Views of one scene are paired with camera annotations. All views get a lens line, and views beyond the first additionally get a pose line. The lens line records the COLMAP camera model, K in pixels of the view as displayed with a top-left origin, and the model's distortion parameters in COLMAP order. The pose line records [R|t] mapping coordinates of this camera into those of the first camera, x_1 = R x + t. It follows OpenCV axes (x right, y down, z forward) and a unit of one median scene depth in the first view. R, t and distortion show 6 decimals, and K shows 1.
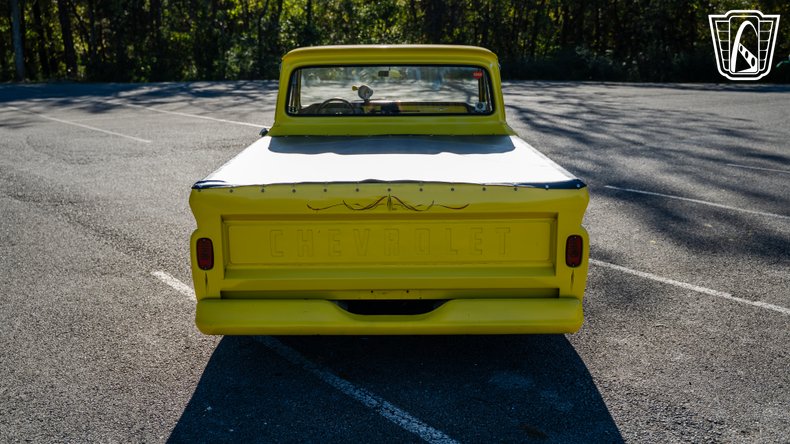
lens RADIAL K [[749.0, 0, 393.2], [0, 749.0, 219.5], [0, 0, 1]] dist [-0.083861, 0.208614]
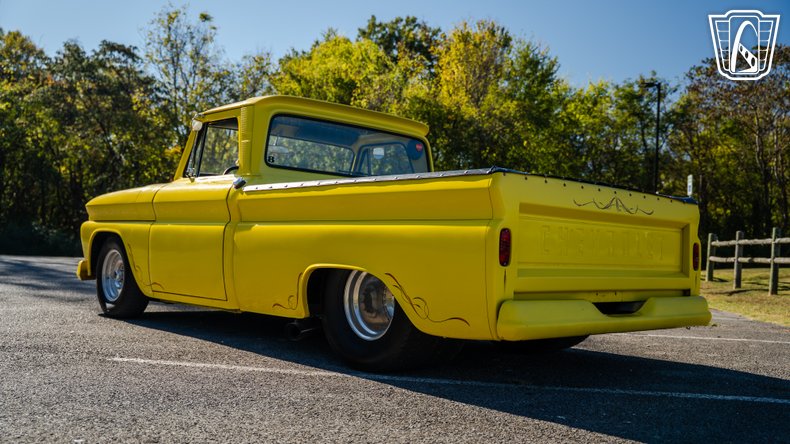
lens RADIAL K [[736.0, 0, 411.3], [0, 736.0, 221.5], [0, 0, 1]] dist [0.002068, 0.223925]
pose [[0.729925, 0.057025, 0.681144, -0.904393], [0.112602, 0.972867, -0.202114, 0.175677], [-0.674188, 0.224226, 0.703699, 0.449982]]
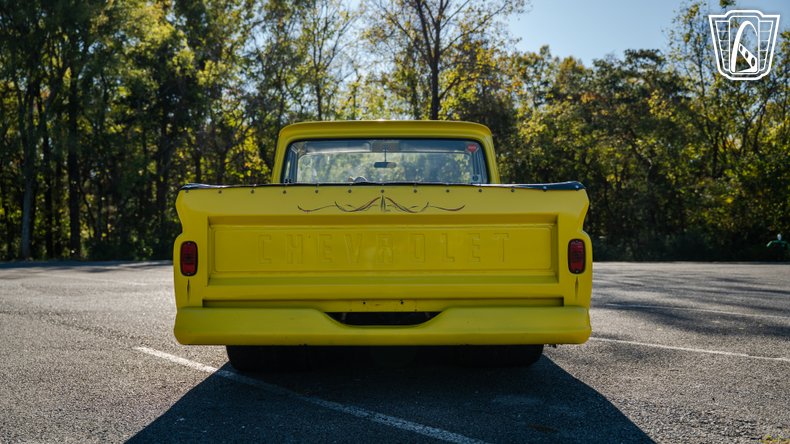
lens RADIAL K [[749.0, 0, 393.2], [0, 749.0, 219.5], [0, 0, 1]] dist [-0.083861, 0.208614]
pose [[0.999996, -0.001818, 0.002329, 0.006042], [0.002344, 0.968067, -0.250679, 0.232643], [-0.001799, 0.250684, 0.968067, 0.065502]]
